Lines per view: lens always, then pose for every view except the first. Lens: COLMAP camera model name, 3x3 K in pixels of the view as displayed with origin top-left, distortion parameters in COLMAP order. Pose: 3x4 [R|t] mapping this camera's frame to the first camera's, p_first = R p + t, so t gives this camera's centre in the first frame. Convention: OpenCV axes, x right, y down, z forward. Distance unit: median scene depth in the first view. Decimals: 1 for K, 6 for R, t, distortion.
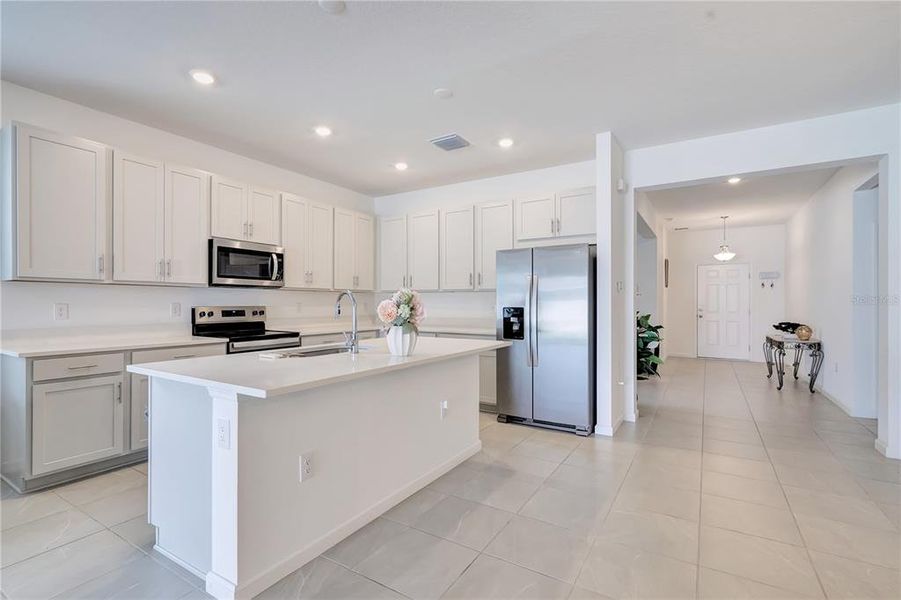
lens RADIAL K [[419.2, 0, 437.0], [0, 419.2, 303.9], [0, 0, 1]] dist [-0.003875, 0.002103]
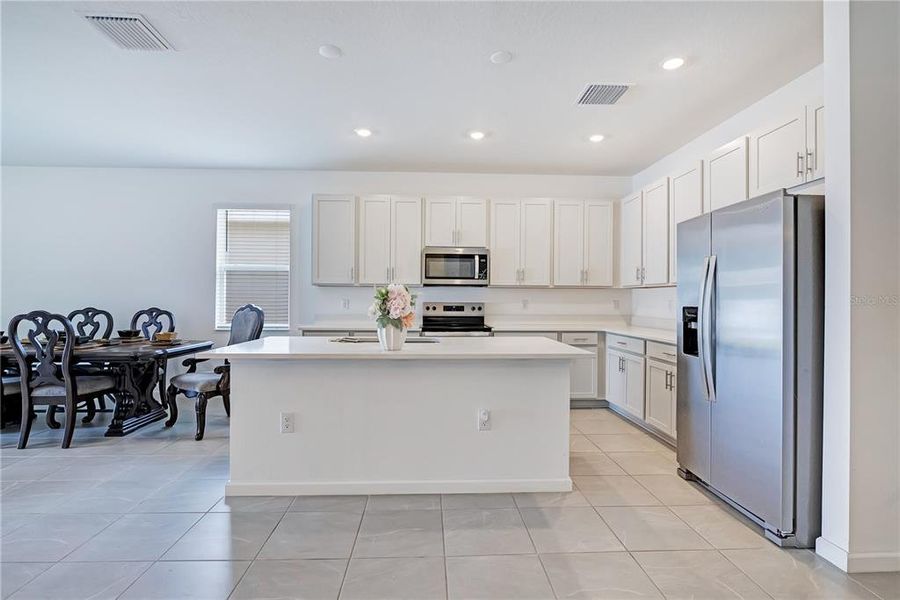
lens RADIAL K [[418.7, 0, 448.0], [0, 418.7, 302.8], [0, 0, 1]] dist [-0.003875, 0.002103]
pose [[0.577568, 0.005483, -0.816324, 0.494482], [-0.006205, 0.999978, 0.002326, 0.004149], [0.816319, 0.003722, 0.577590, 0.311751]]
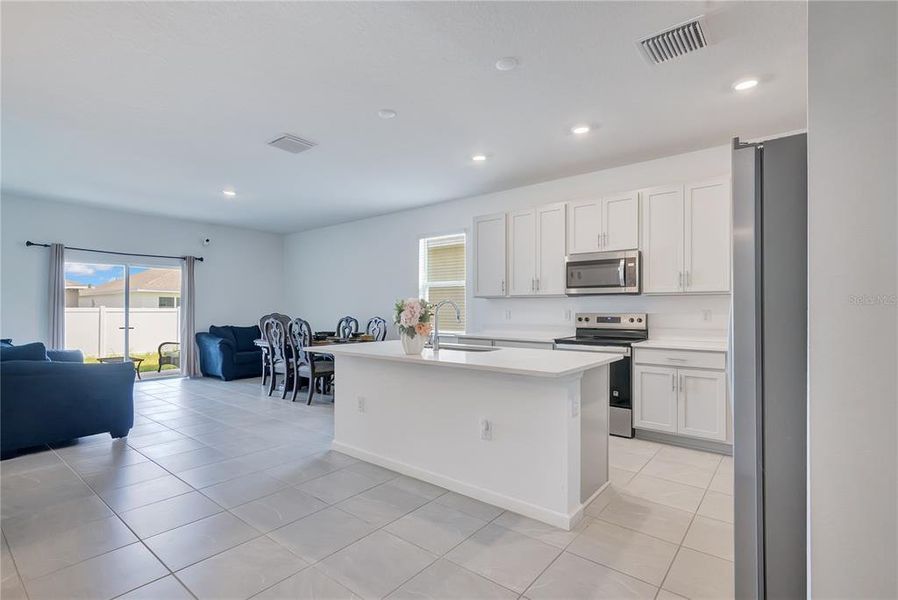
lens RADIAL K [[427.9, 0, 440.3], [0, 427.9, 307.8], [0, 0, 1]] dist [0.010192, -0.000219]
pose [[-0.113393, -0.007067, -0.993525, 0.670621], [-0.003058, 0.999972, -0.006764, 0.000550], [0.993545, 0.002271, -0.113412, 0.726218]]
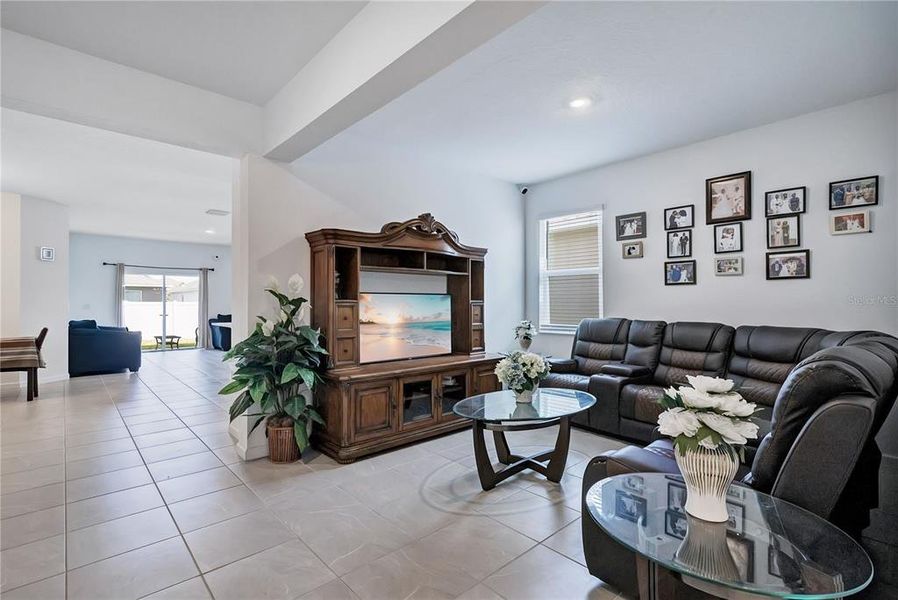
lens RADIAL K [[421.1, 0, 450.4], [0, 421.1, 295.6], [0, 0, 1]] dist [0.013153, 0.000652]
pose [[-0.243715, -0.019203, -0.969657, 1.202057], [-0.001793, 0.999811, -0.019349, -0.001081], [0.969845, -0.002977, -0.243703, 1.617065]]
